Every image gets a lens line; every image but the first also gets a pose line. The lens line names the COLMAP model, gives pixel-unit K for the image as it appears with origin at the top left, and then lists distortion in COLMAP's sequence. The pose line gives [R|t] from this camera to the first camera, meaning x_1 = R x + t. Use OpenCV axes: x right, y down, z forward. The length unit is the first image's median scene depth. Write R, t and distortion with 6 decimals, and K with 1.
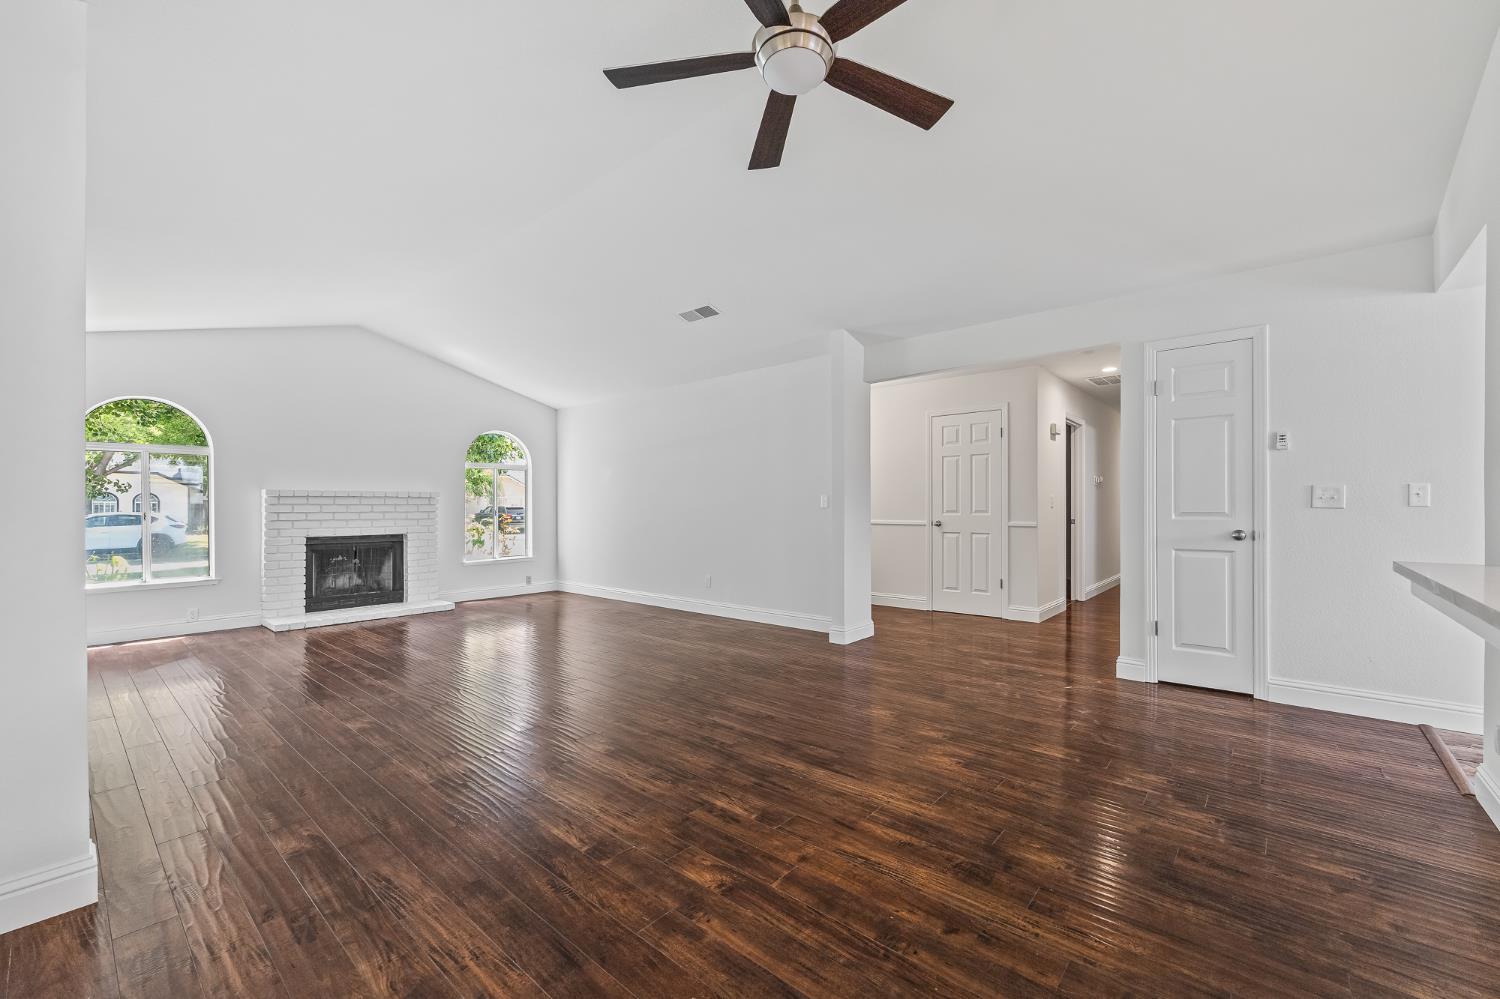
lens RADIAL K [[612.5, 0, 756.1], [0, 612.5, 504.0], [0, 0, 1]] dist [0.000999, -0.000053]
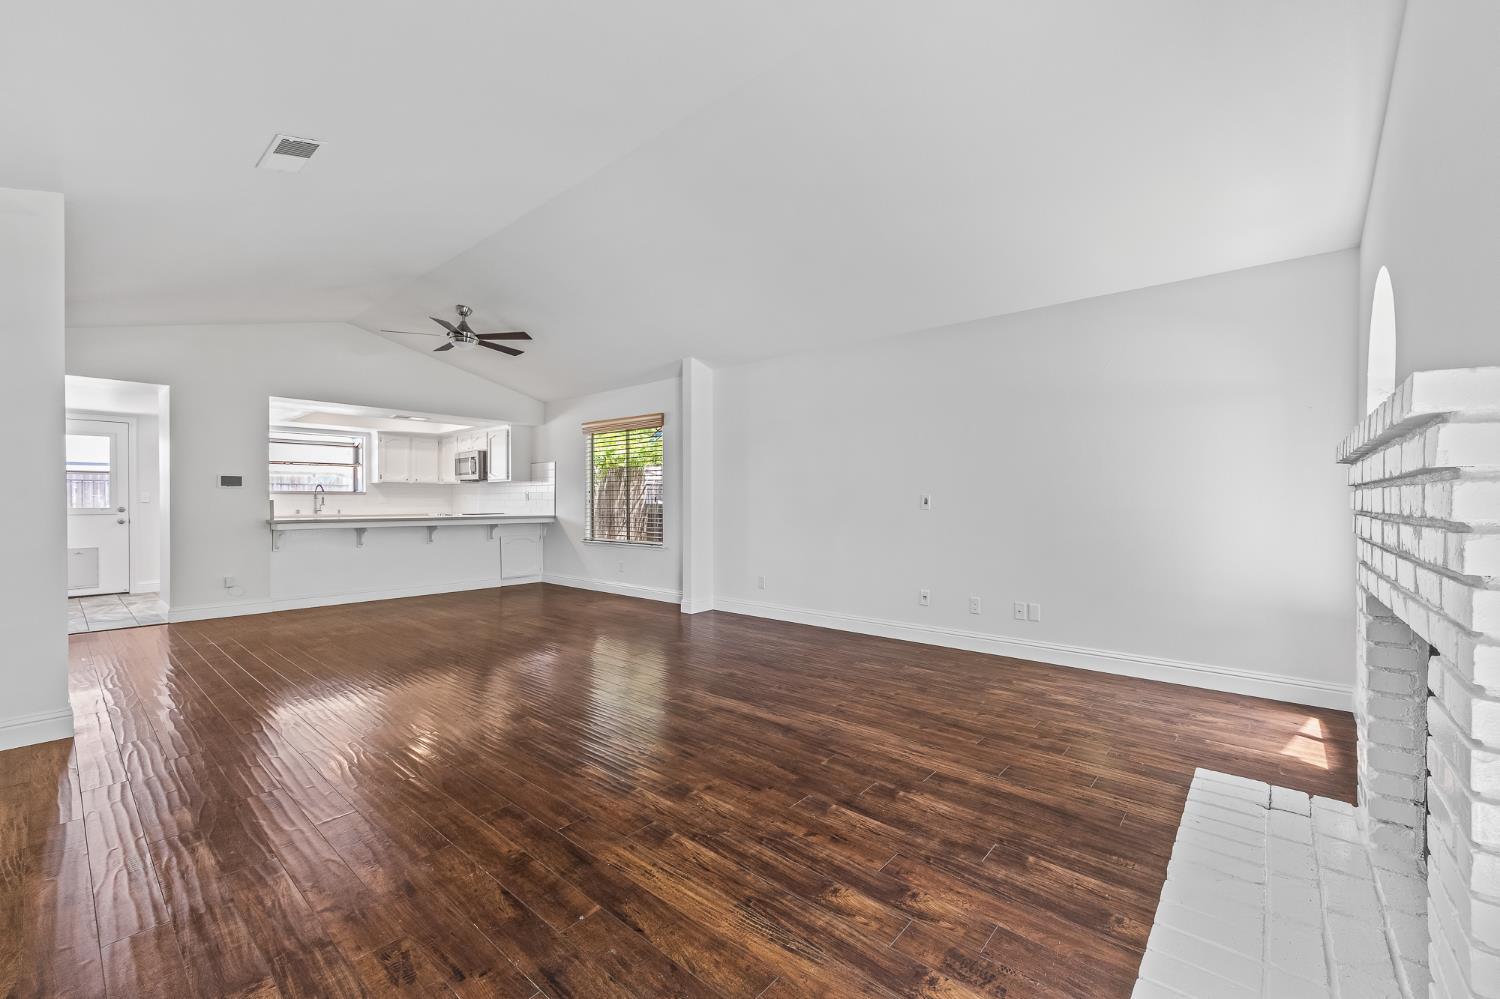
lens RADIAL K [[612.5, 0, 756.1], [0, 612.5, 504.0], [0, 0, 1]] dist [0.000999, -0.000053]
pose [[-0.999972, 0.005821, -0.004723, 0.189393], [0.005804, 0.999977, 0.003596, 0.000796], [0.004744, 0.003569, -0.999982, 0.780373]]
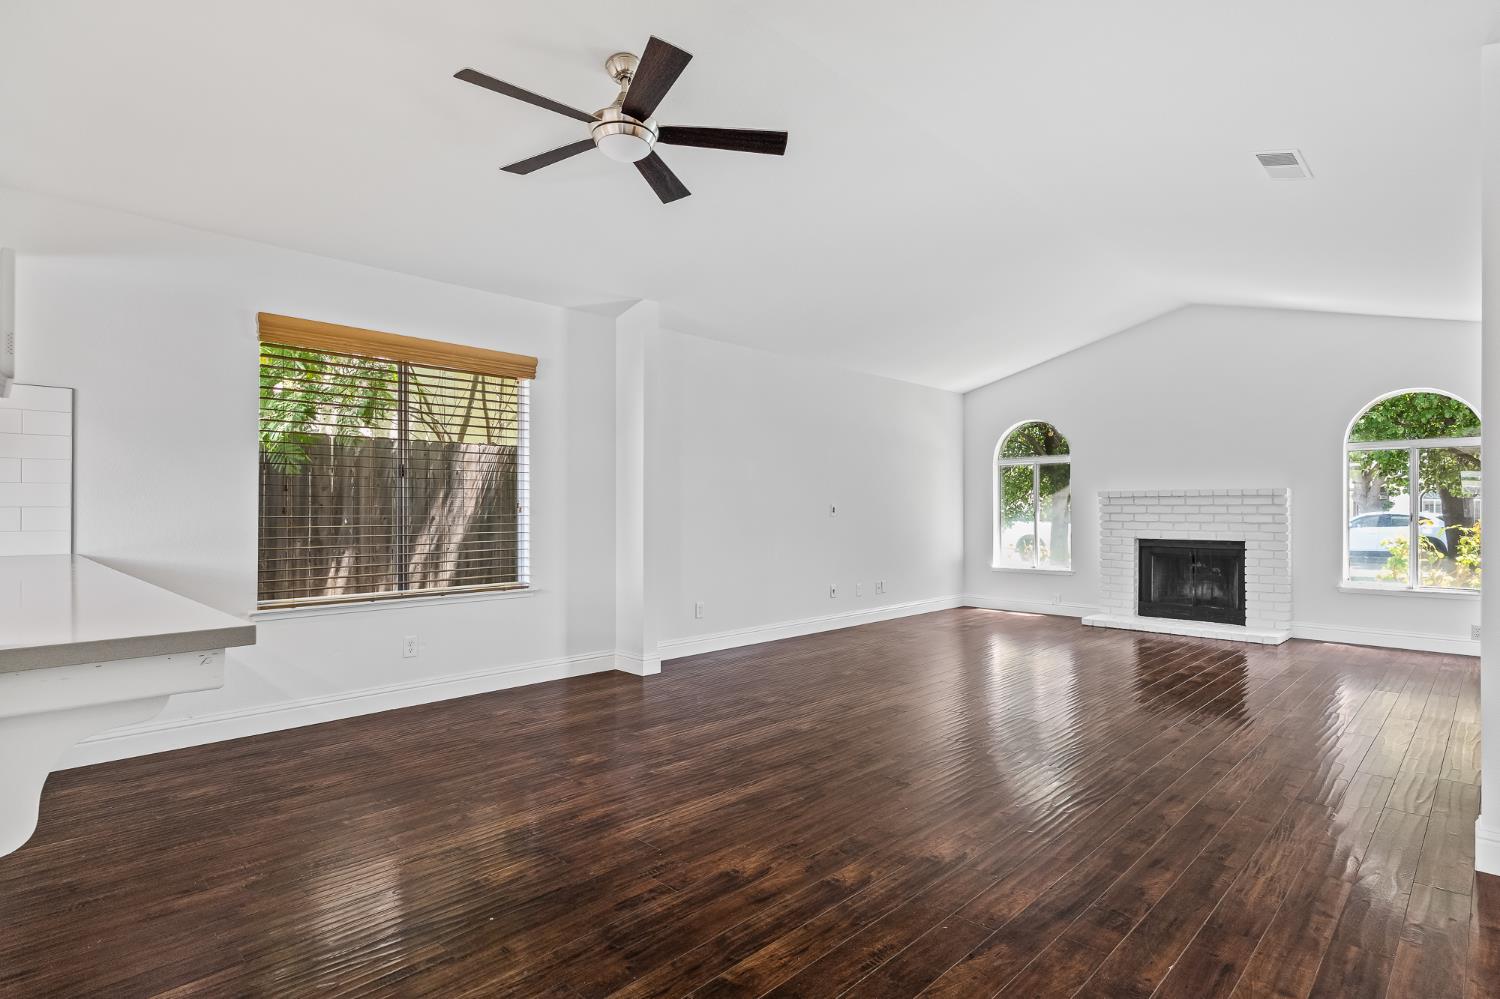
lens RADIAL K [[758.4, 0, 750.0], [0, 758.4, 499.5], [0, 0, 1]] dist [-0.004239, -0.000219]
pose [[-0.067942, -0.008258, -0.997655, 0.533616], [0.005517, 0.999947, -0.008653, -0.001214], [0.997674, -0.006092, -0.067893, 0.473876]]
